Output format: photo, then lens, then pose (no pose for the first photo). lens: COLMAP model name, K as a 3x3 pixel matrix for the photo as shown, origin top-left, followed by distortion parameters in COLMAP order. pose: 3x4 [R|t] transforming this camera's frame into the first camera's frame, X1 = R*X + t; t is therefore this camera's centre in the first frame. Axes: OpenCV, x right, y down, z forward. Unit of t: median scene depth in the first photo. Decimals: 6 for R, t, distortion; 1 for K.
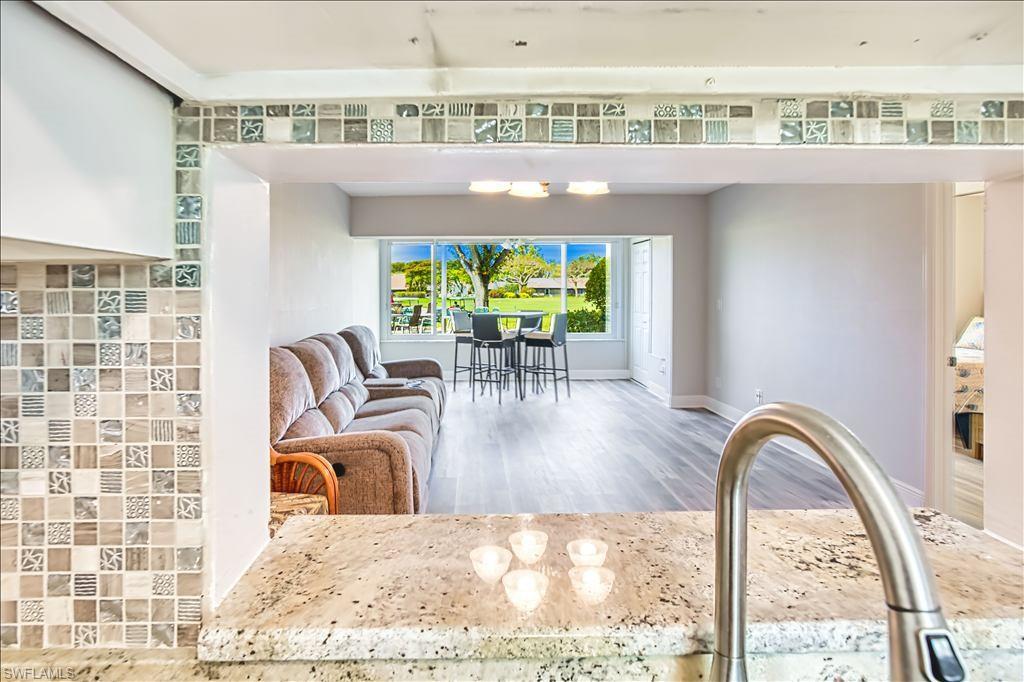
lens RADIAL K [[582.8, 0, 512.0], [0, 582.8, 341.0], [0, 0, 1]] dist [0.000746, -0.000436]
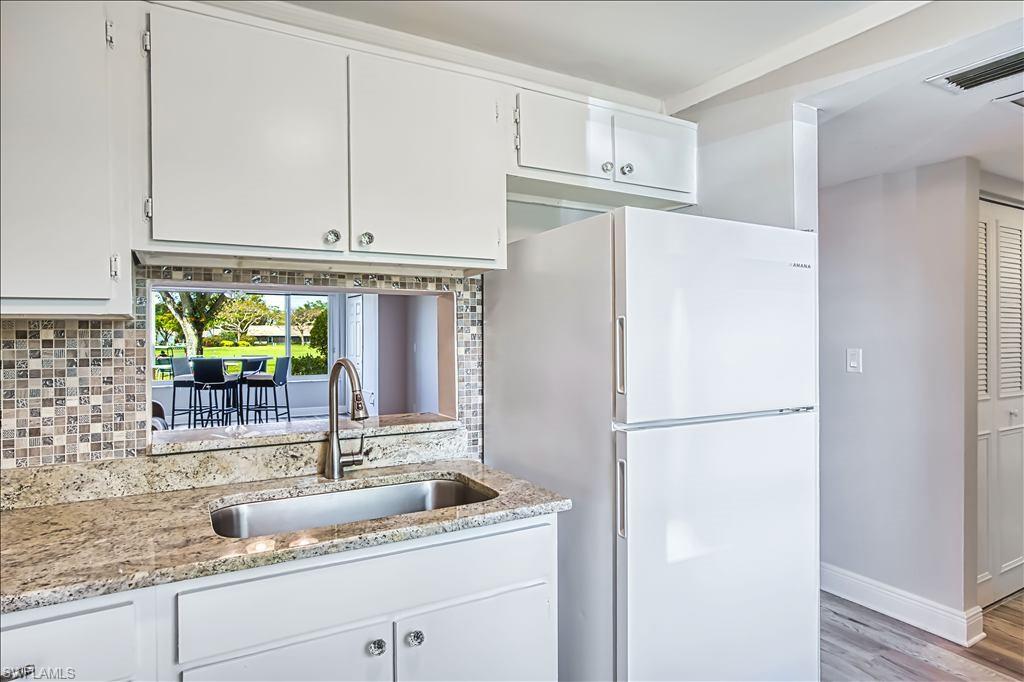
lens RADIAL K [[582.8, 0, 512.0], [0, 582.8, 341.0], [0, 0, 1]] dist [0.000746, -0.000436]
pose [[0.896188, 0.000460, 0.443674, -0.194296], [0.036298, 0.996571, -0.074352, 0.237001], [-0.442187, 0.082738, 0.893098, -2.278945]]
